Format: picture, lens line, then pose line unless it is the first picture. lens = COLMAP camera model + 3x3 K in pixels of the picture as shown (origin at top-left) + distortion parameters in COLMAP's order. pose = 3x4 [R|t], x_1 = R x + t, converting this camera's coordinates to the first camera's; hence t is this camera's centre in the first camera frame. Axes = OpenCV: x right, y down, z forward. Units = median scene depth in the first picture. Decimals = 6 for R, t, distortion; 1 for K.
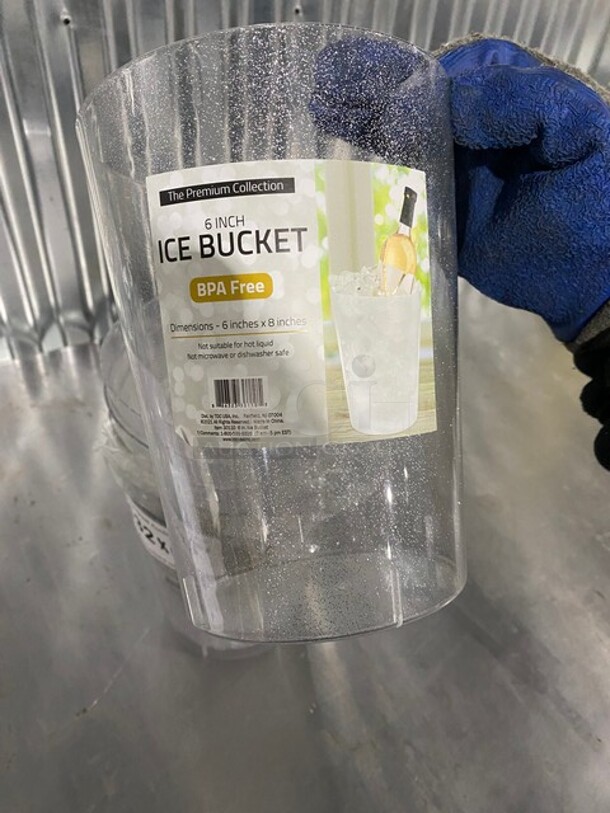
lens RADIAL K [[615.4, 0, 305.0], [0, 615.4, 406.5], [0, 0, 1]] dist [0.057551, 0.000158]
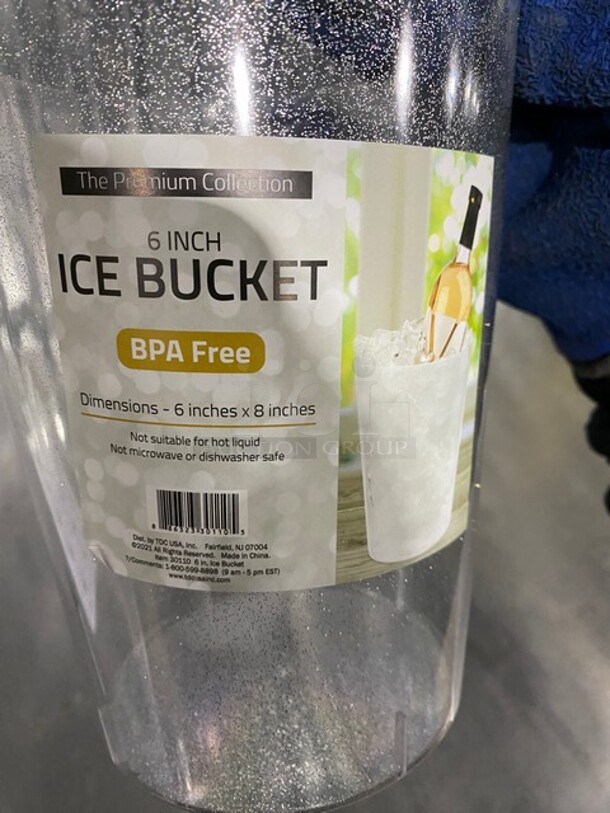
lens RADIAL K [[637.5, 0, 316.7], [0, 637.5, 406.6], [0, 0, 1]] dist [0.053546, 0.000928]
pose [[0.982001, 0.018750, 0.187942, -0.115075], [-0.050820, 0.984594, 0.167308, -0.245098], [-0.181910, -0.173848, 0.967825, 0.375101]]
